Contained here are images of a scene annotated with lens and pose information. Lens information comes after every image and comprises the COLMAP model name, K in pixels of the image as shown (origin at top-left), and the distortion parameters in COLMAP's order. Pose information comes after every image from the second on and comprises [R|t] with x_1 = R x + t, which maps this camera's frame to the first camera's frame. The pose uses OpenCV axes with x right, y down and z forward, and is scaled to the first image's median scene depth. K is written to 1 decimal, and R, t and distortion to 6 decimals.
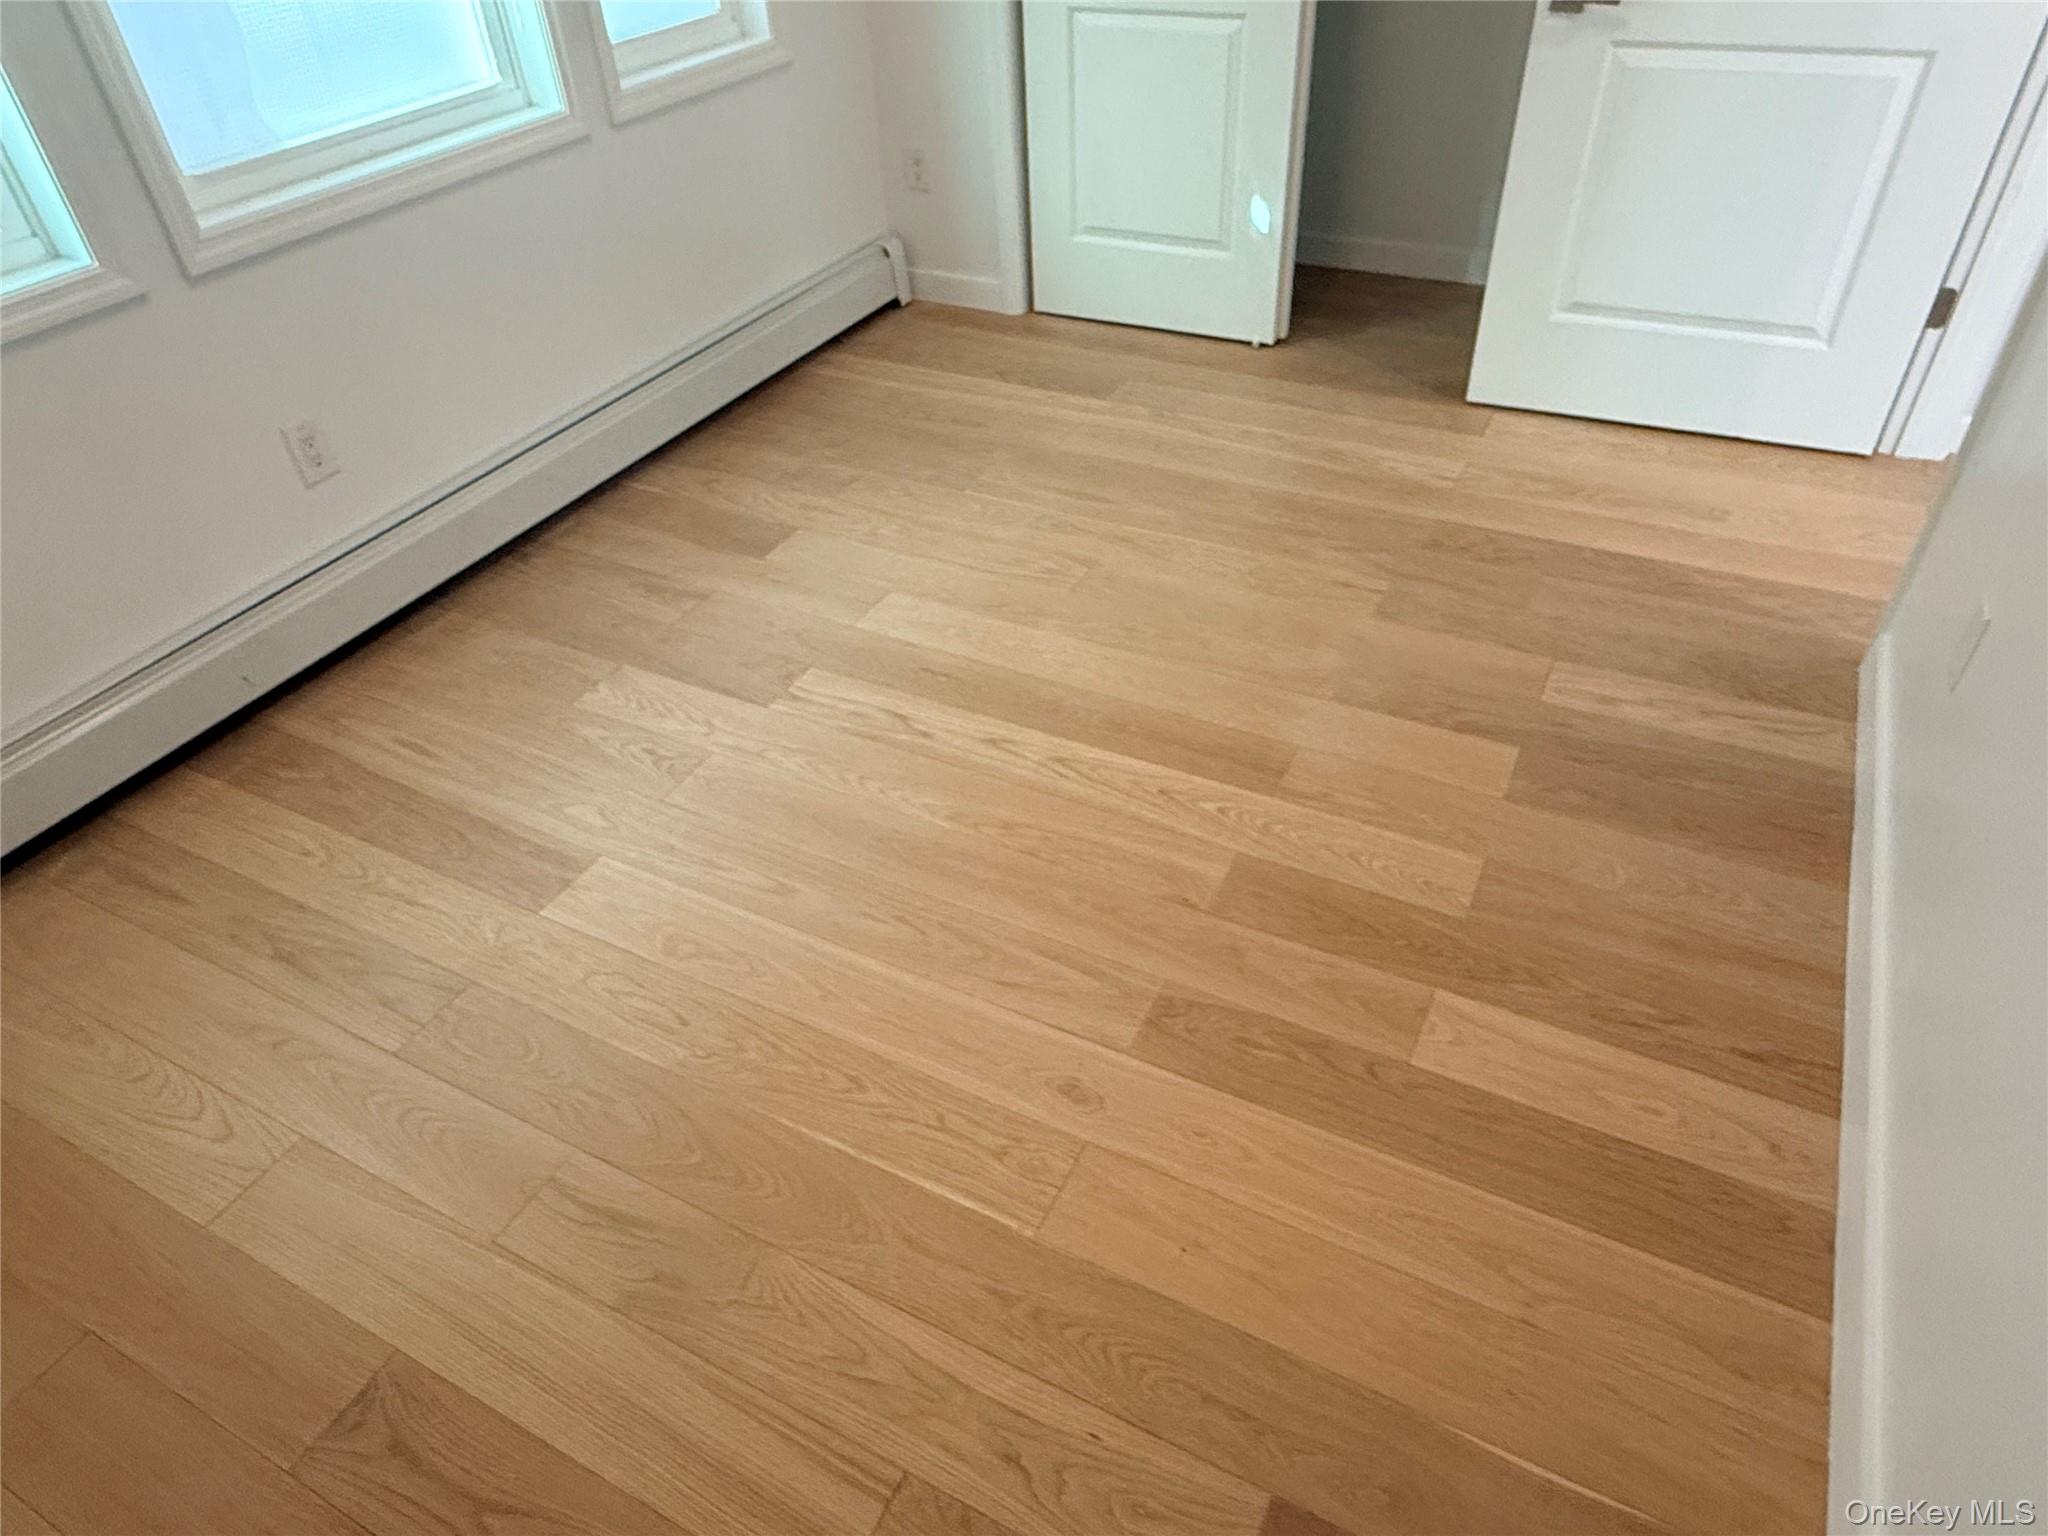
lens RADIAL K [[1281.9, 0, 1011.6], [0, 1281.9, 768.8], [0, 0, 1]] dist [-0.003275, 0.004067]
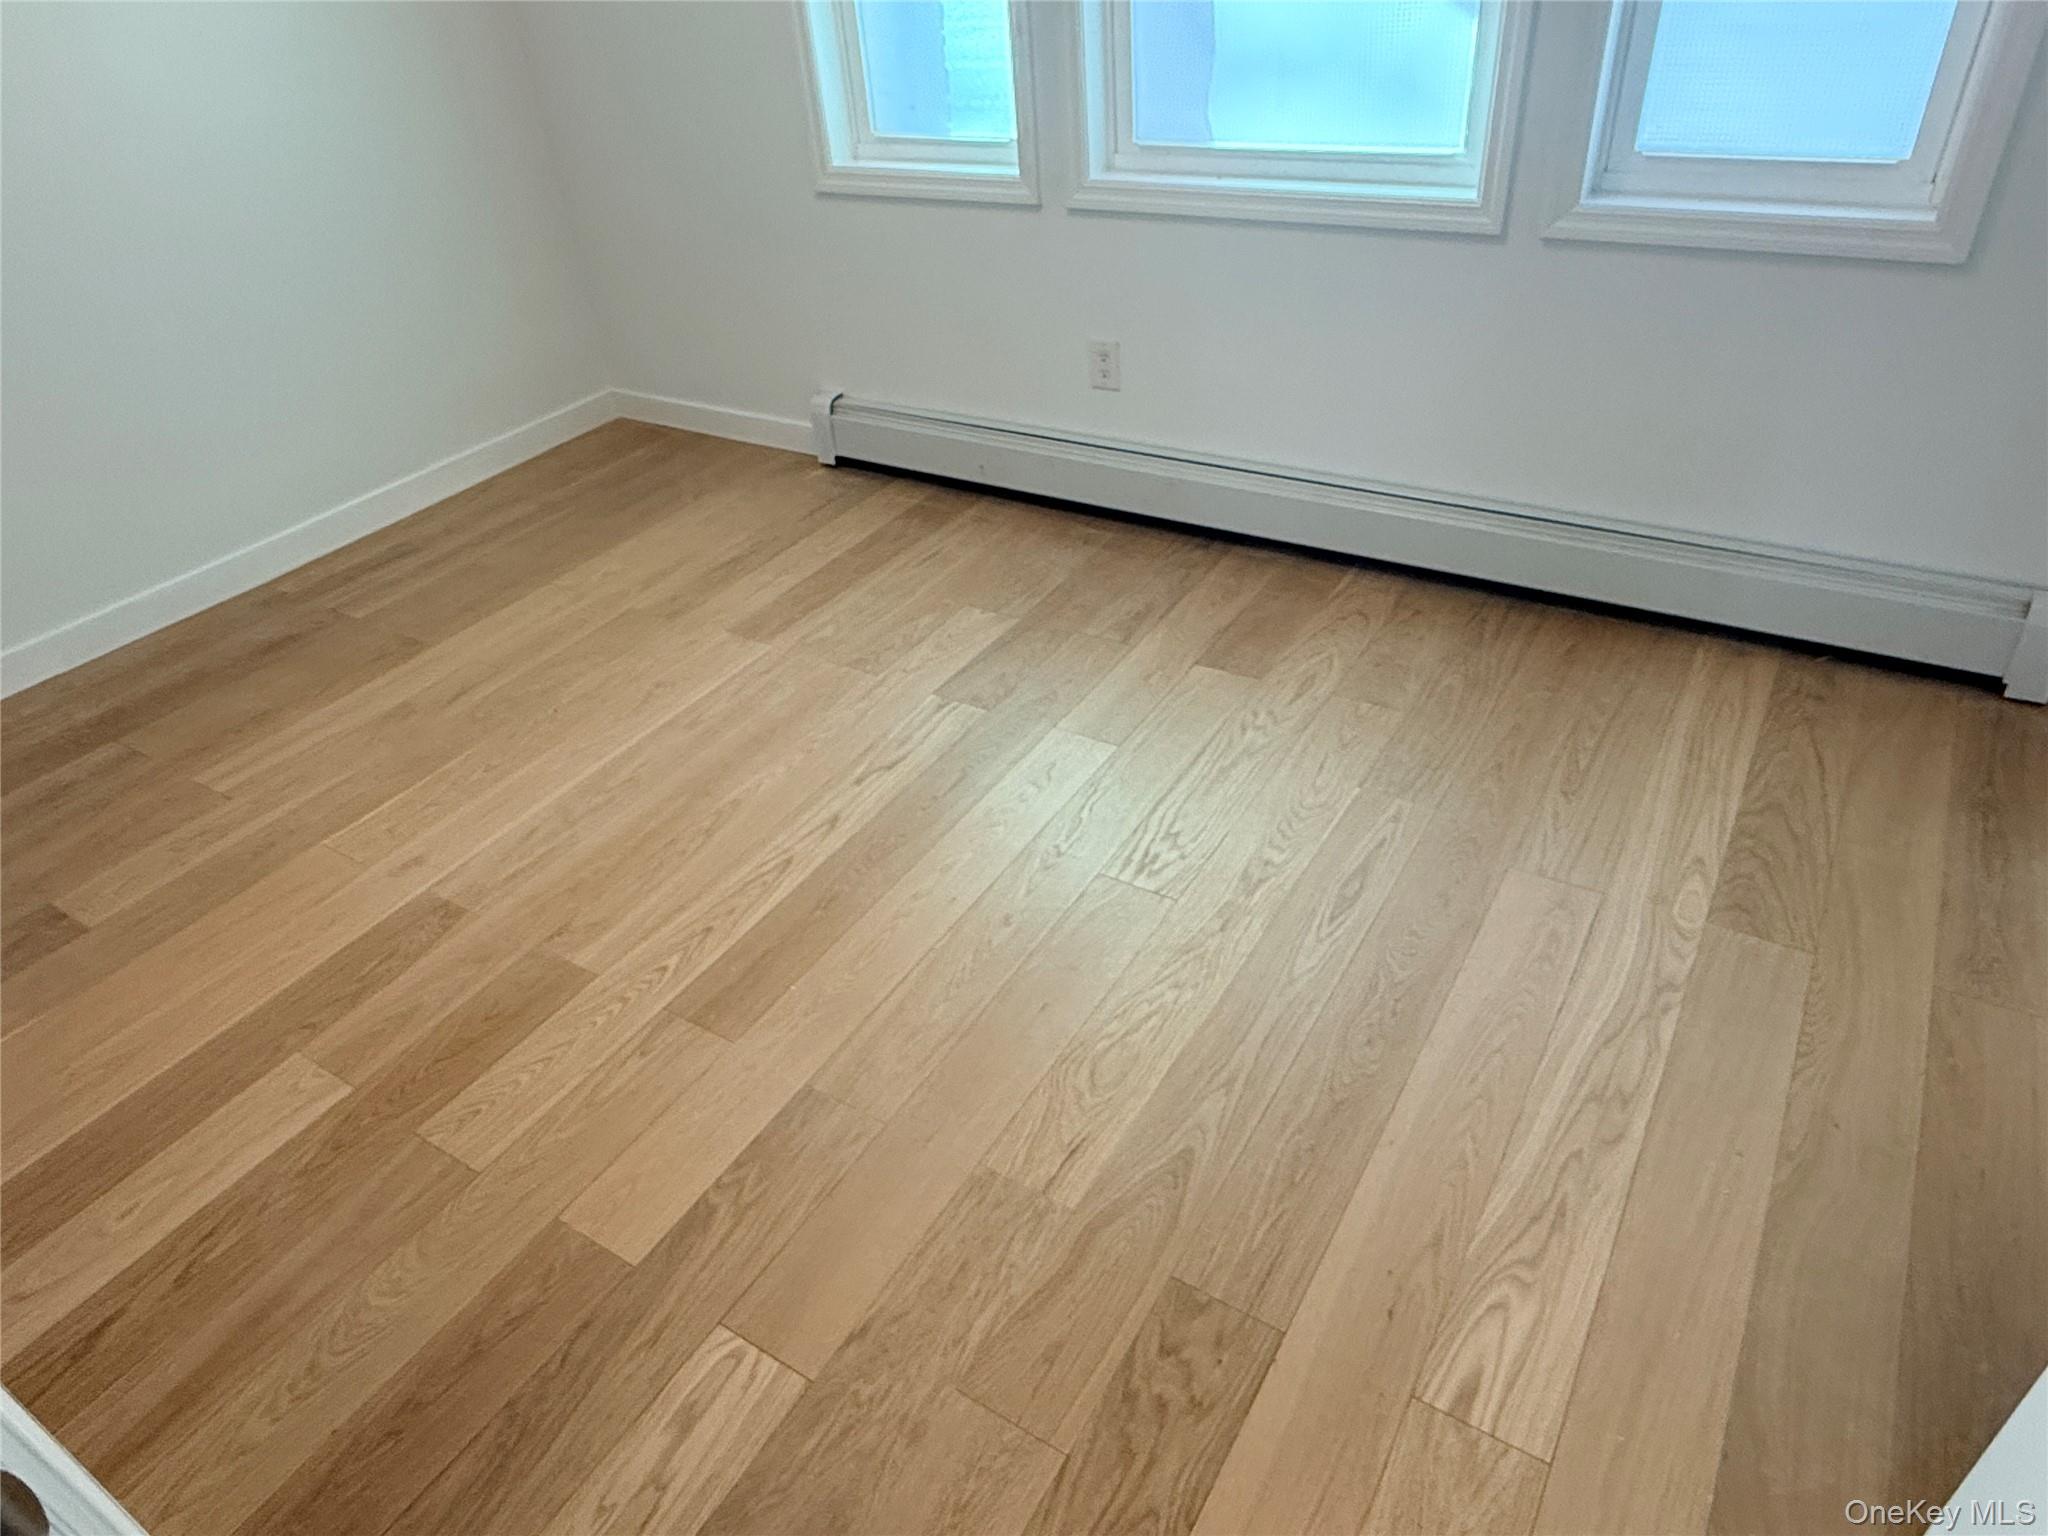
lens RADIAL K [[1281.9, 0, 1011.6], [0, 1281.9, 768.8], [0, 0, 1]] dist [-0.003275, 0.004067]
pose [[-0.079240, 0.622033, -0.778971, 0.733547], [-0.572787, 0.611140, 0.546281, -0.676501], [0.815865, 0.489472, 0.307866, 0.768182]]
